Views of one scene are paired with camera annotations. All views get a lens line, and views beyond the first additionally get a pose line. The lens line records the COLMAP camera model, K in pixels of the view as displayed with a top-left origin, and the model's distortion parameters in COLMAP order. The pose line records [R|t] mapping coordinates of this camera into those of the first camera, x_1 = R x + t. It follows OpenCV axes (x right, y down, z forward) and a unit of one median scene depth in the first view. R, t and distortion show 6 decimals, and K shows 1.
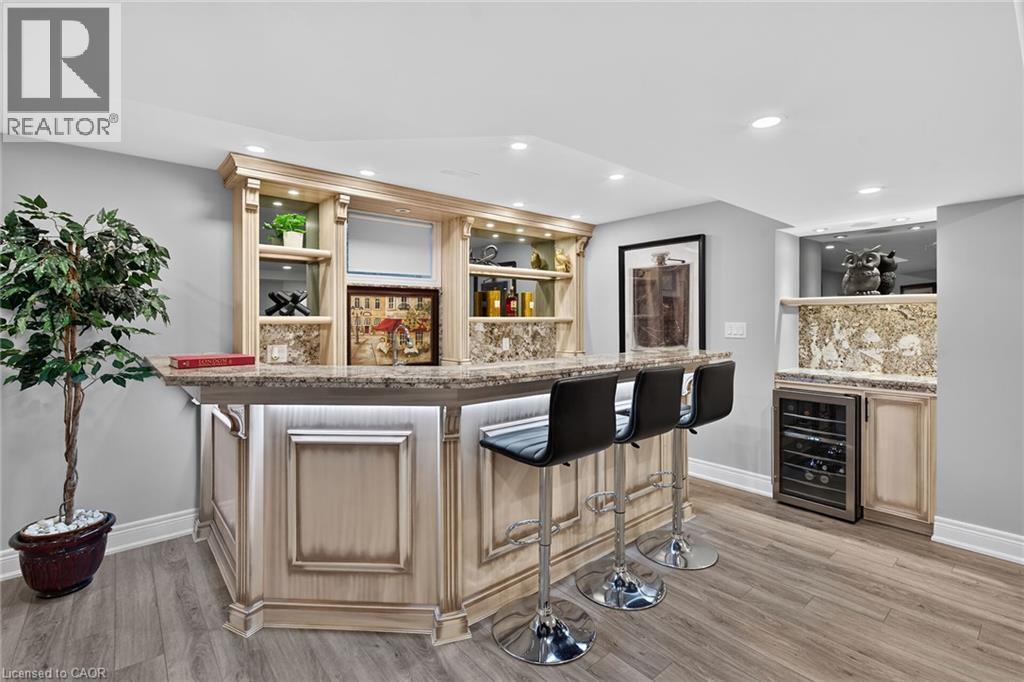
lens RADIAL K [[455.1, 0, 491.7], [0, 455.1, 321.3], [0, 0, 1]] dist [0.001389, 0.000699]
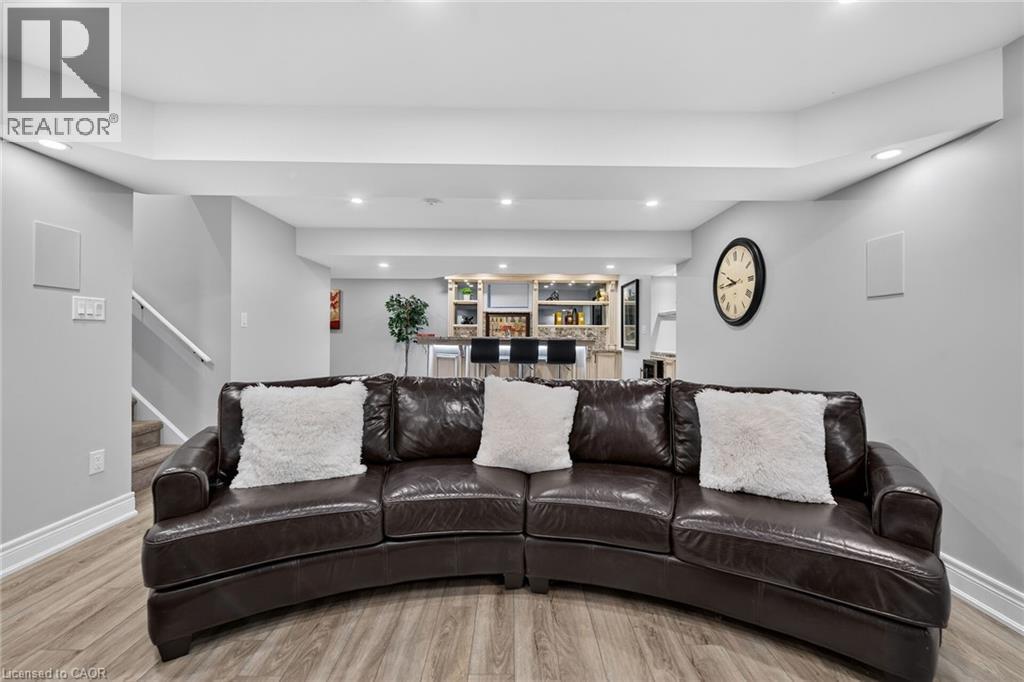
lens RADIAL K [[410.6, 0, 513.6], [0, 410.6, 336.7], [0, 0, 1]] dist [0.001797, -0.000237]
pose [[0.767615, 0.007965, -0.640862, 1.220512], [-0.010916, 0.999940, -0.000648, 0.054119], [0.640819, 0.007493, 0.767656, -0.651693]]
